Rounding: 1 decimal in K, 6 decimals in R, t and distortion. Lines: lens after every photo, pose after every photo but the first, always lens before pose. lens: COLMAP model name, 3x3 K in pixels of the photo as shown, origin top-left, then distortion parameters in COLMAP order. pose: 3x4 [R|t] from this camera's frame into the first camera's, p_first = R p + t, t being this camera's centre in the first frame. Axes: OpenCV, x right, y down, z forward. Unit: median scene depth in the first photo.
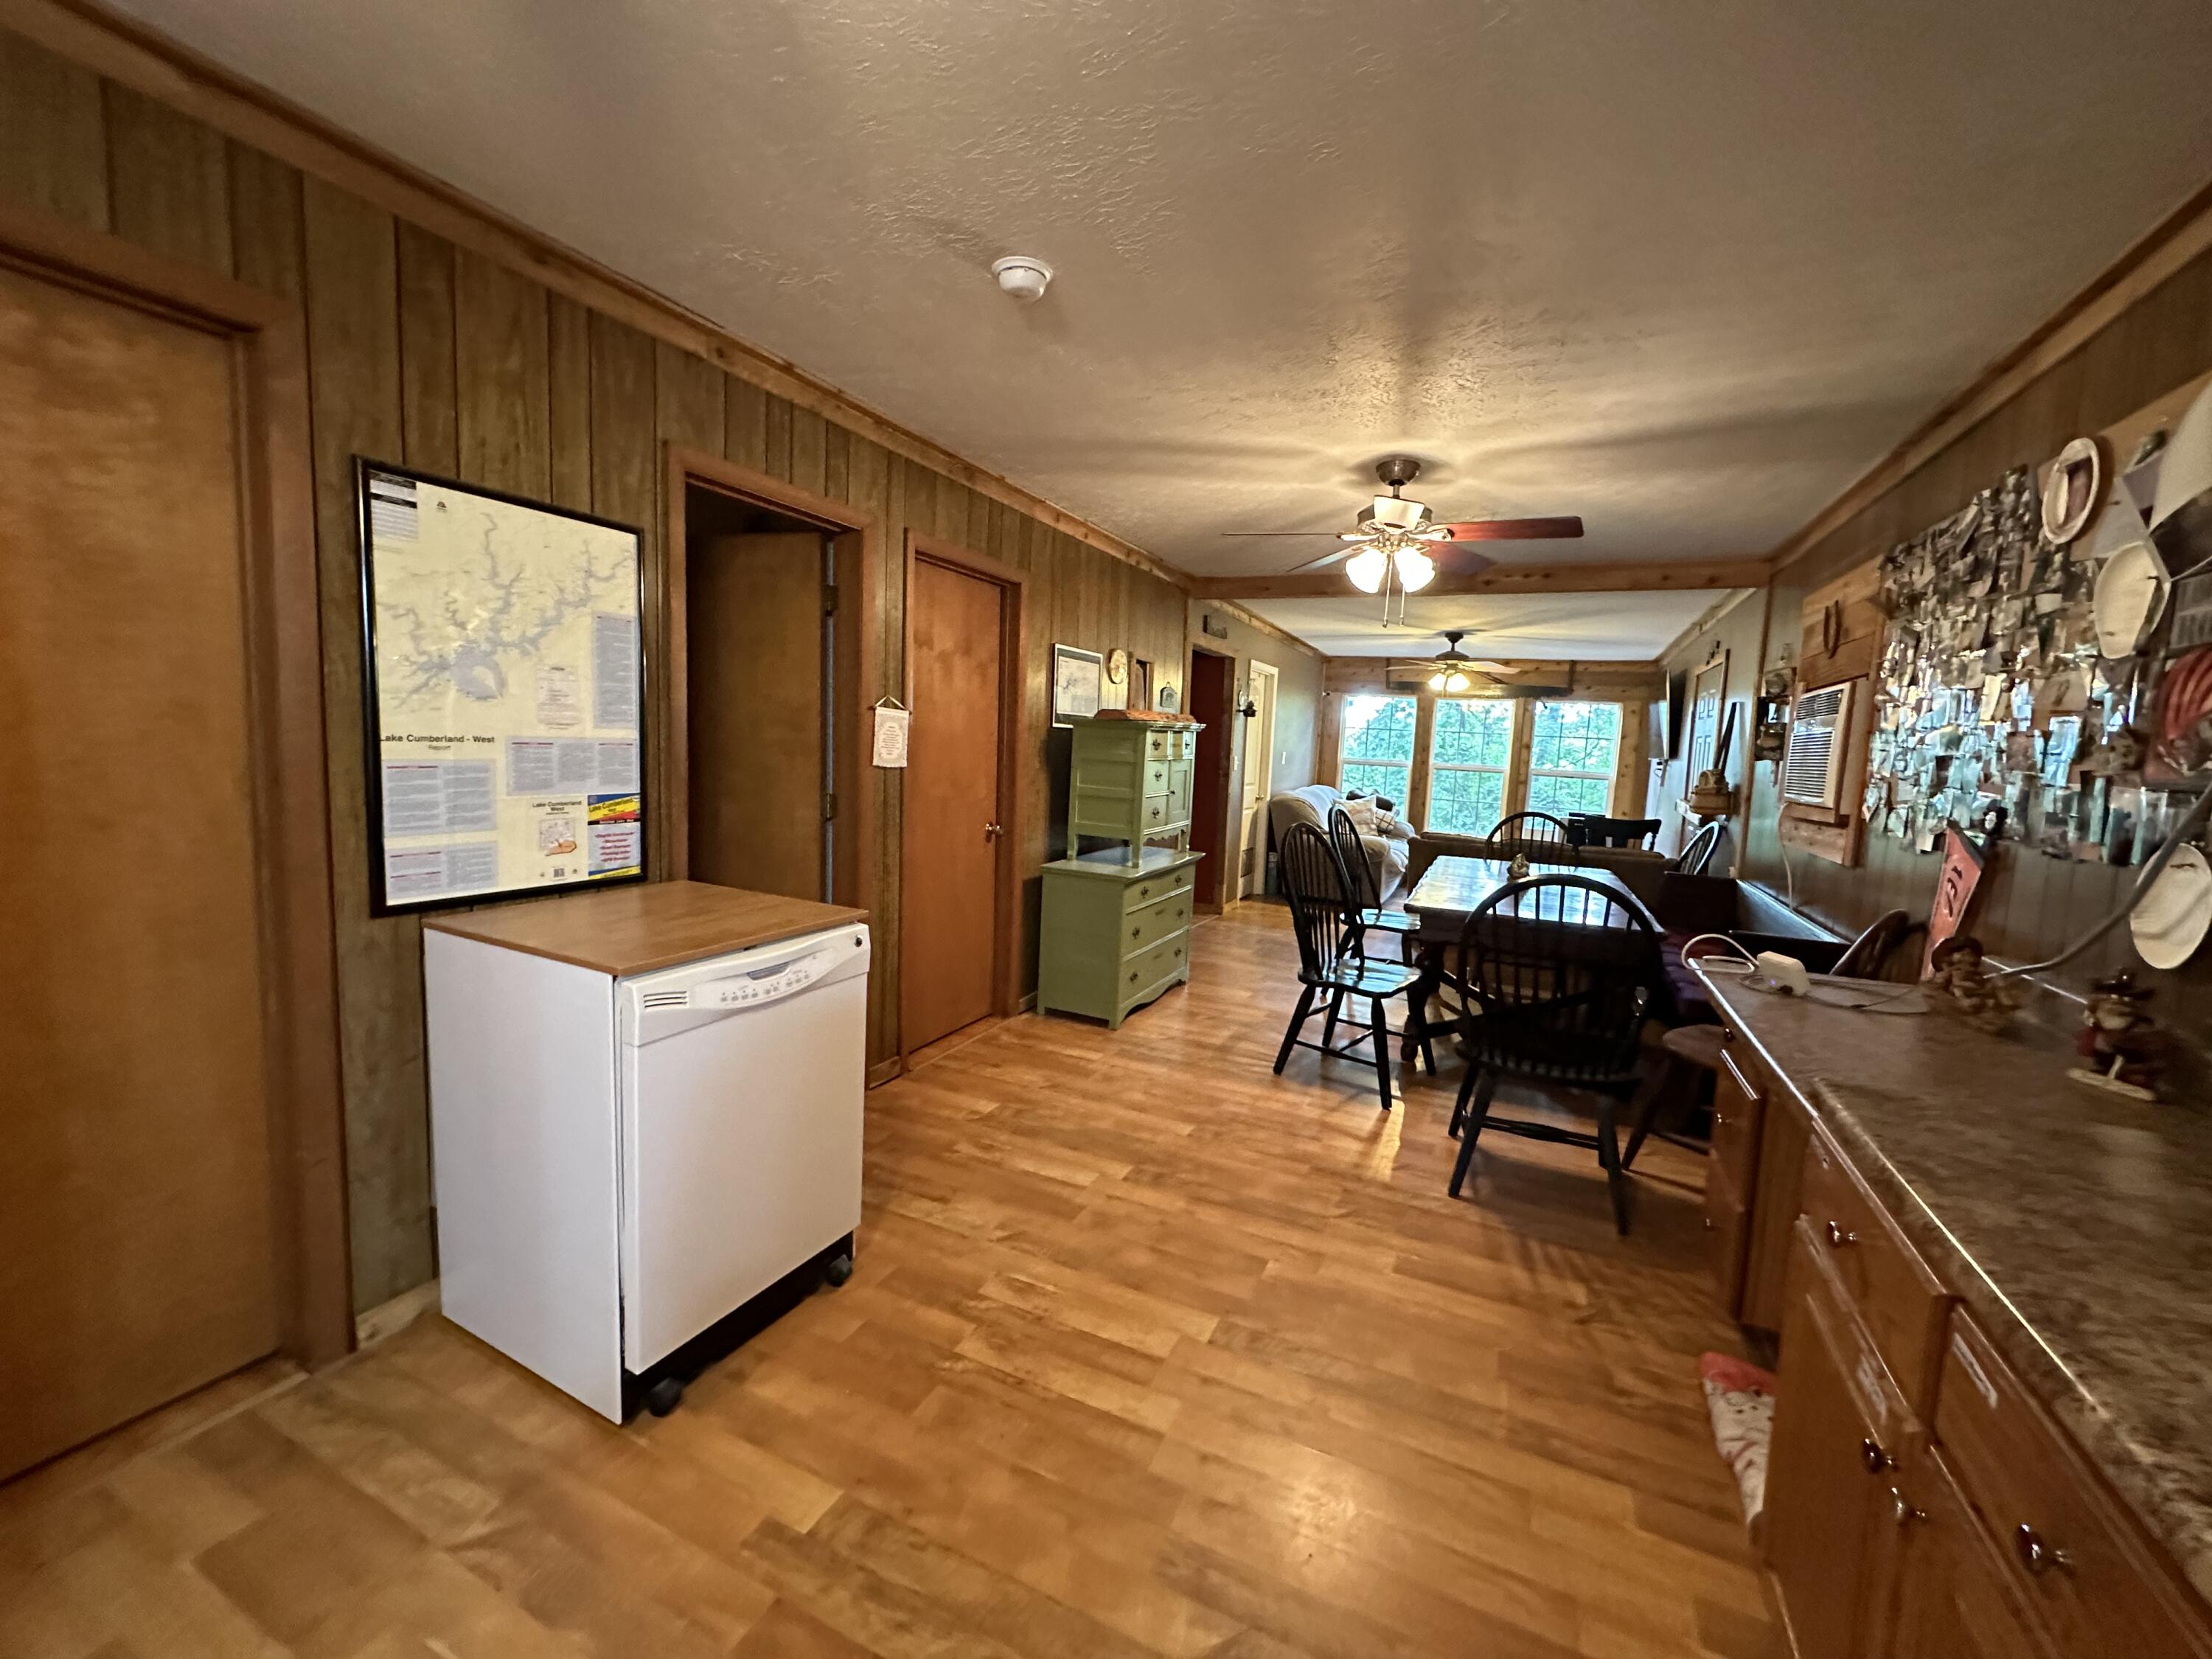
lens RADIAL K [[893.2, 0, 1104.9], [0, 893.2, 828.6], [0, 0, 1]] dist [-0.000728, 0.000110]
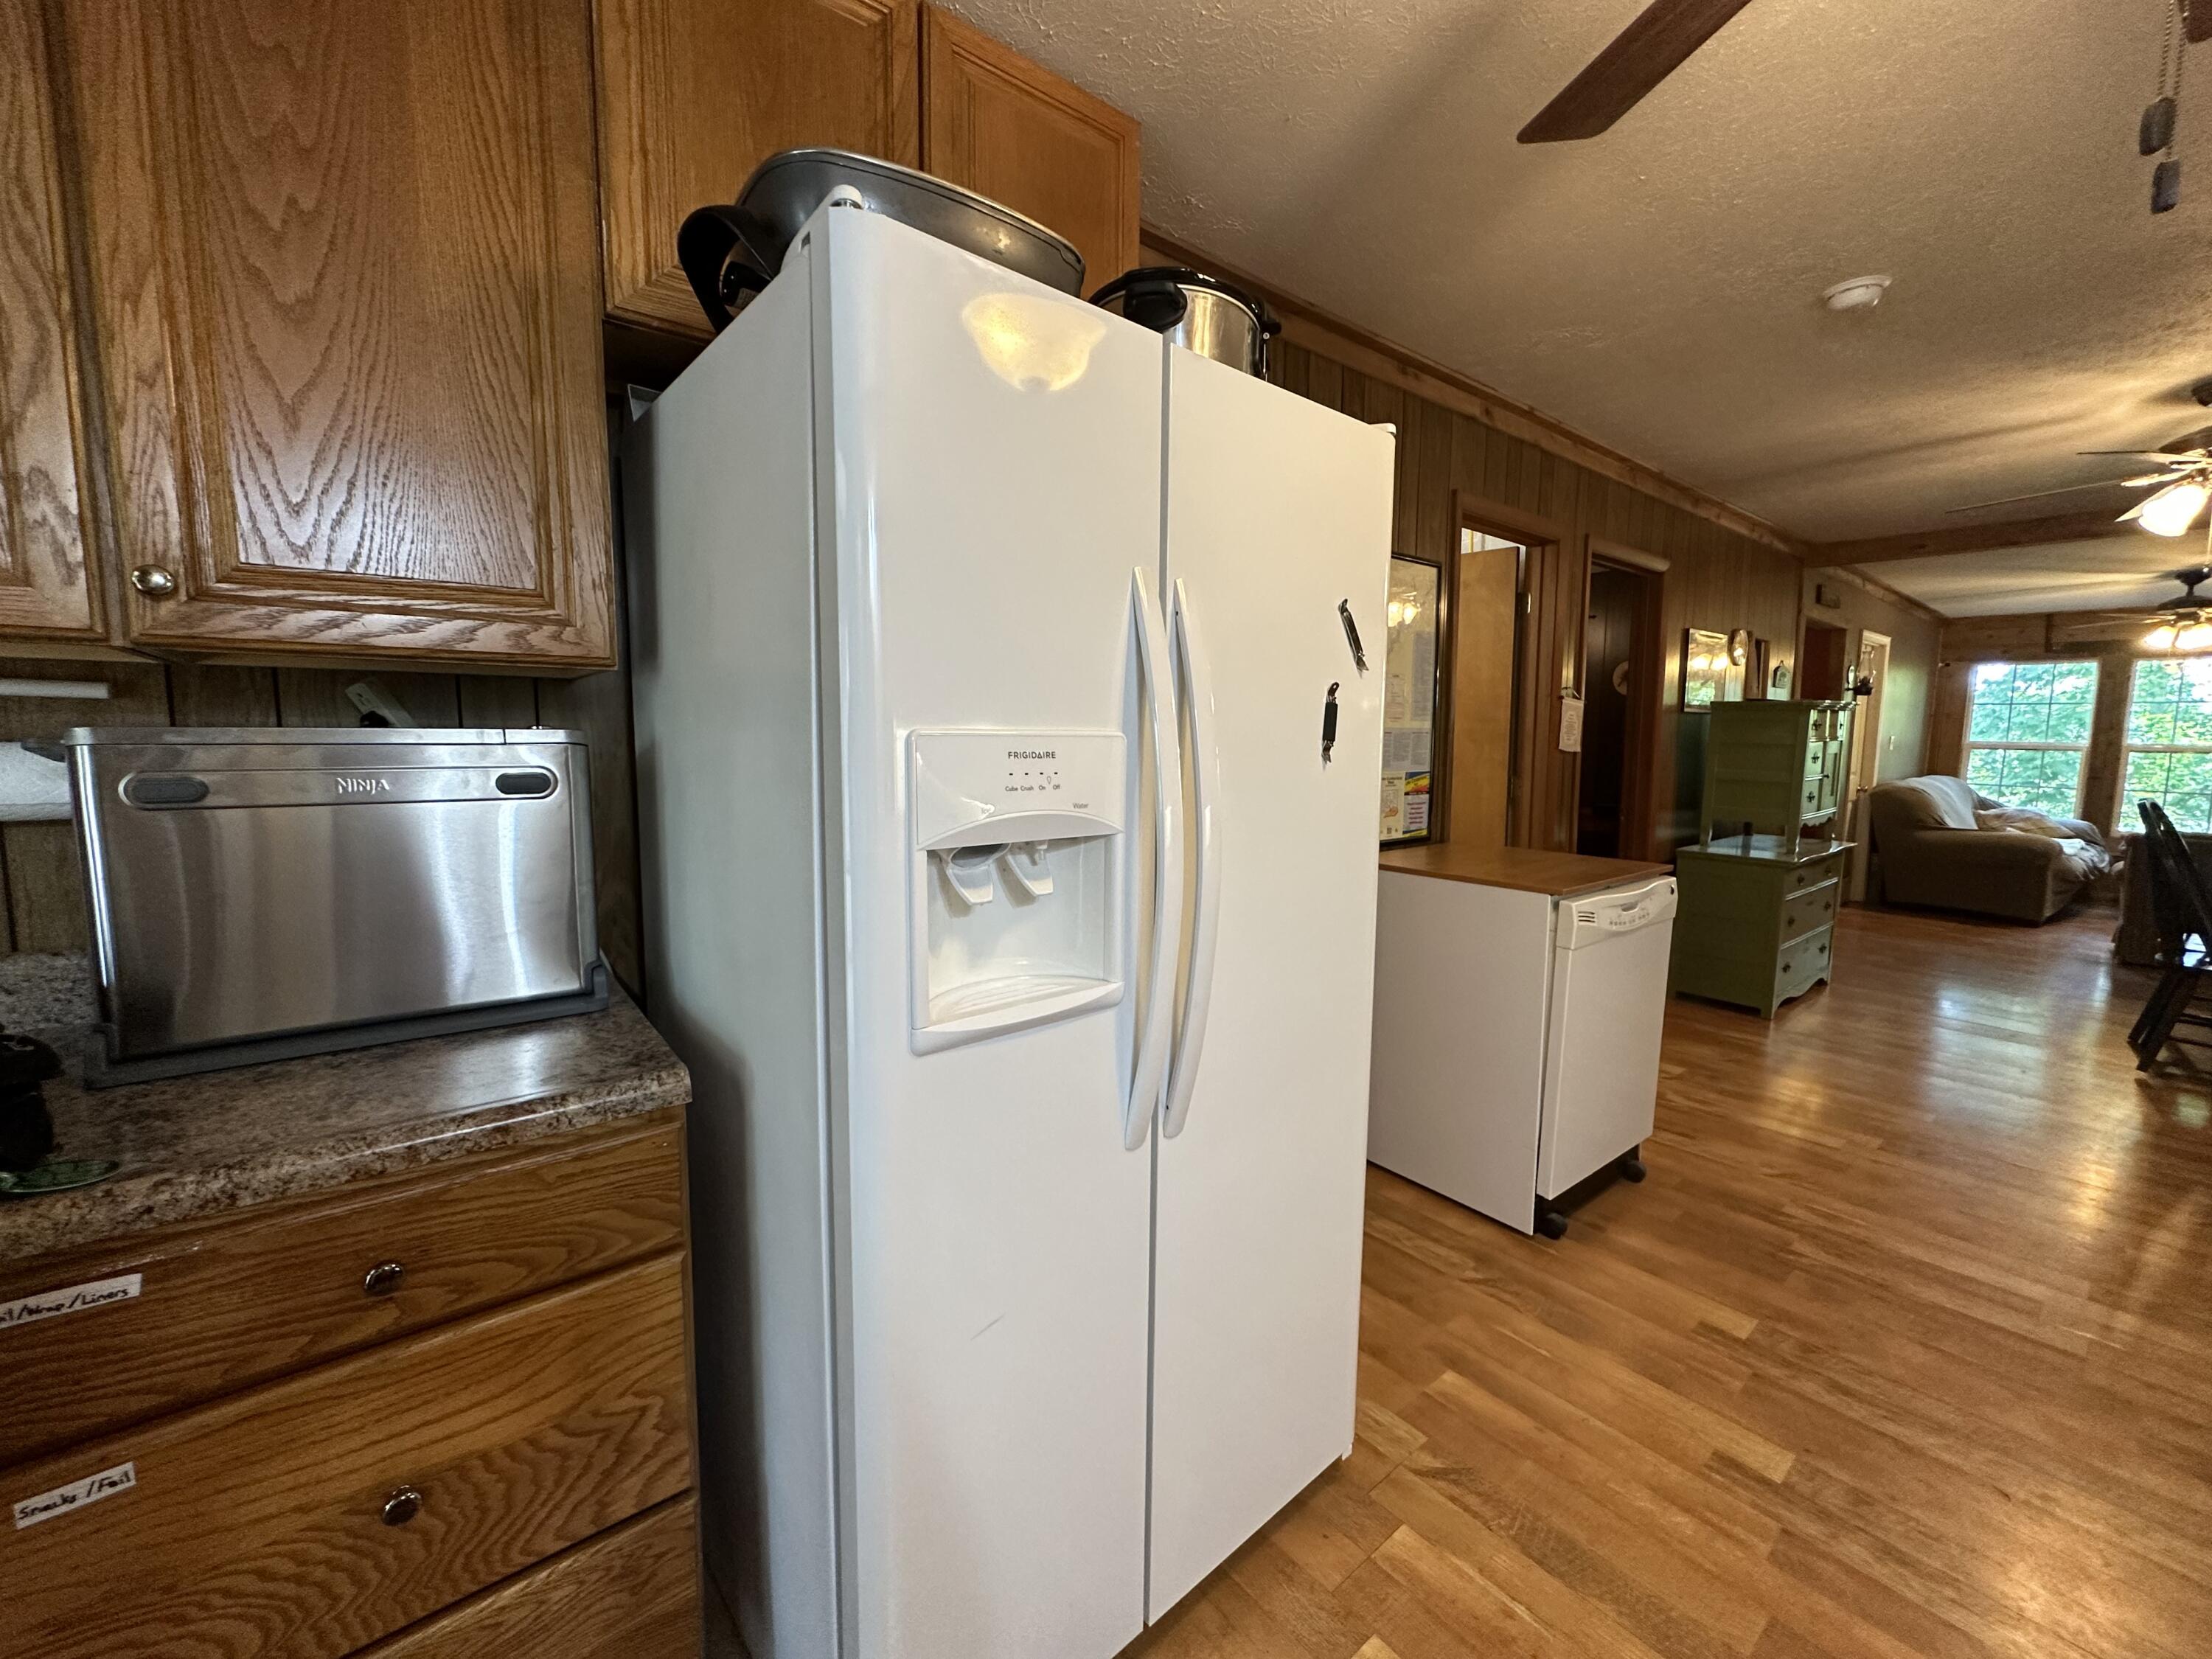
lens RADIAL K [[893.2, 0, 1109.0], [0, 893.2, 826.5], [0, 0, 1]] dist [-0.000728, 0.000110]
pose [[0.900512, 0.008829, -0.434741, -0.282825], [-0.011652, 0.999925, -0.003829, 0.036361], [0.434674, 0.008514, 0.900547, -0.252229]]
